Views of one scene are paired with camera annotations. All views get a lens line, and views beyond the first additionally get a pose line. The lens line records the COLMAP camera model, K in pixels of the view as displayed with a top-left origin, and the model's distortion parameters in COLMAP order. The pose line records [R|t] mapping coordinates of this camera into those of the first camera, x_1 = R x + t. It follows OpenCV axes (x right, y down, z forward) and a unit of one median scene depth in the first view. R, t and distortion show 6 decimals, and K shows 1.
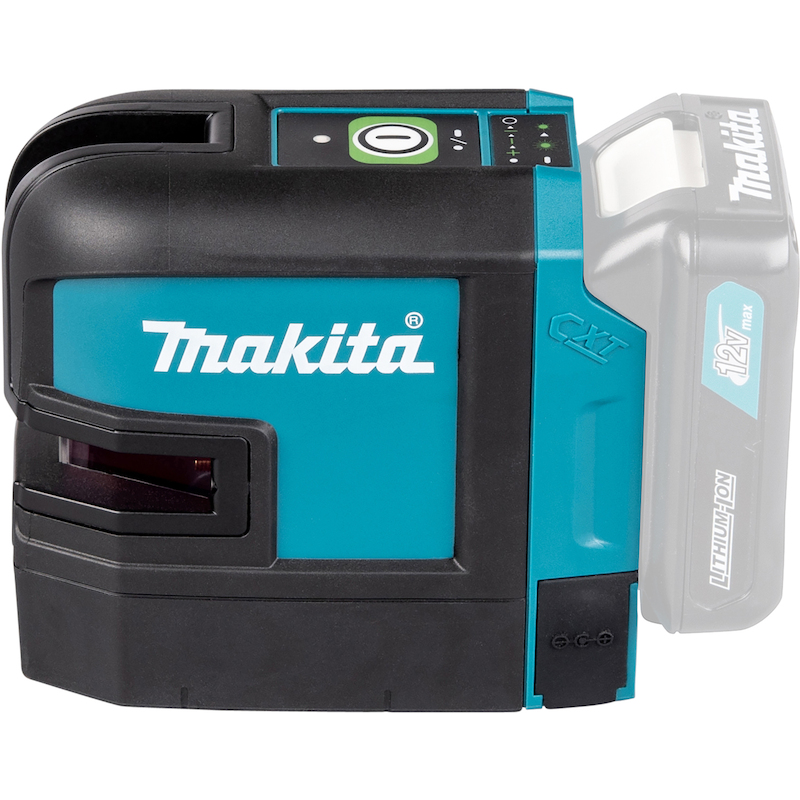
lens RADIAL K [[5986.0, 0, 400.0], [0, 5986.0, 400.0], [0, 0, 1]] dist [0.669694, -28.019098]
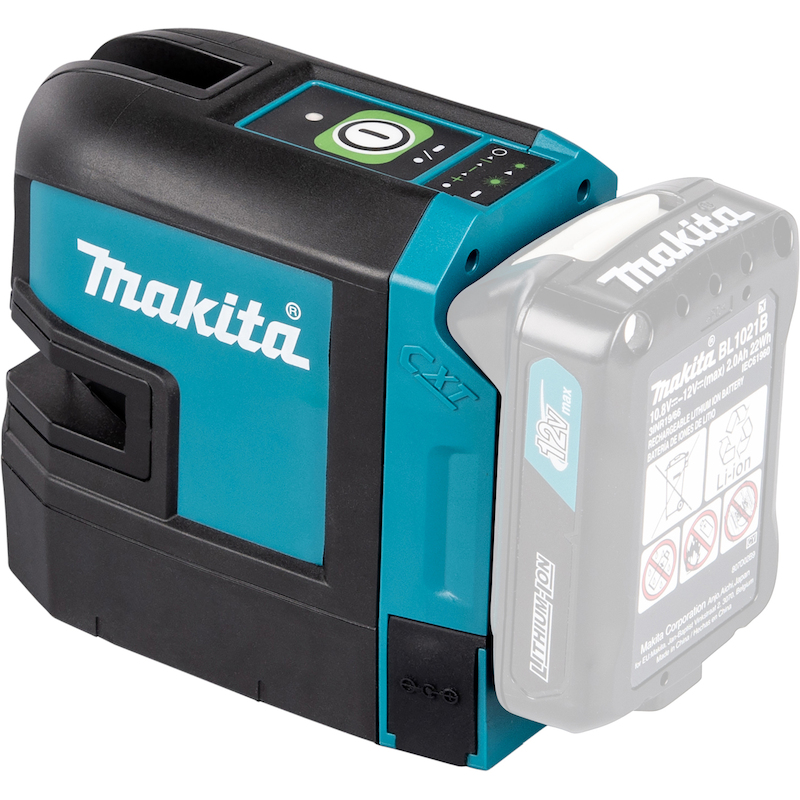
lens RADIAL K [[5986.0, 0, 400.0], [0, 5986.0, 400.0], [0, 0, 1]] dist [0.669694, -28.019098]
pose [[0.814929, 0.278080, -0.508490, 0.515064], [-0.284812, 0.956273, 0.066507, -0.069023], [0.504750, 0.090626, 0.858495, 0.167037]]
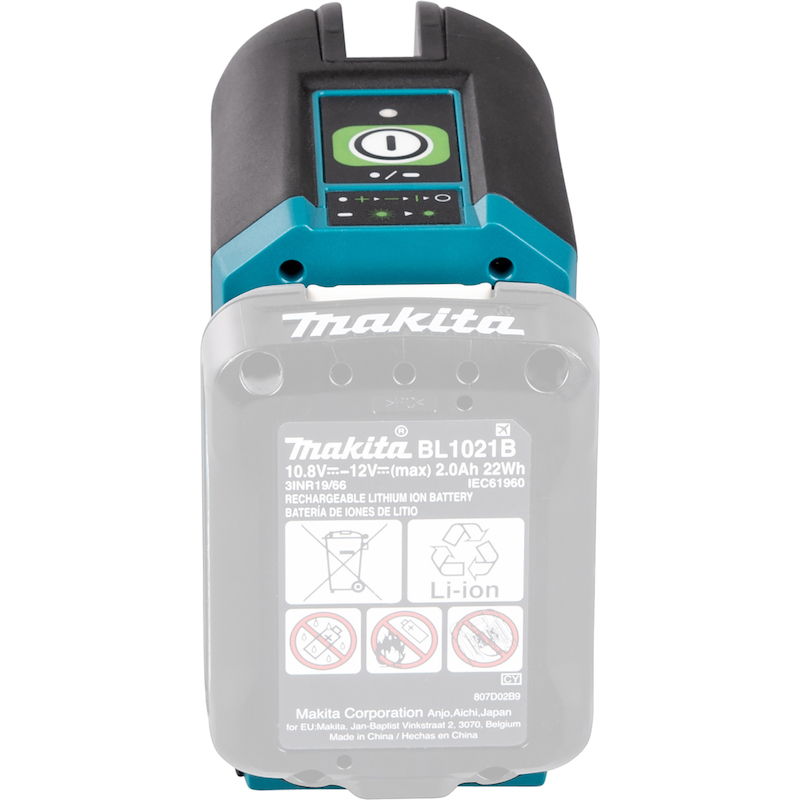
lens RADIAL K [[5986.0, 0, 400.0], [0, 5986.0, 400.0], [0, 0, 1]] dist [0.669694, -28.019098]
pose [[0.019725, 0.452826, -0.891381, 0.875322], [-0.465063, 0.793386, 0.392753, -0.389967], [0.885058, 0.406801, 0.226242, 0.806528]]
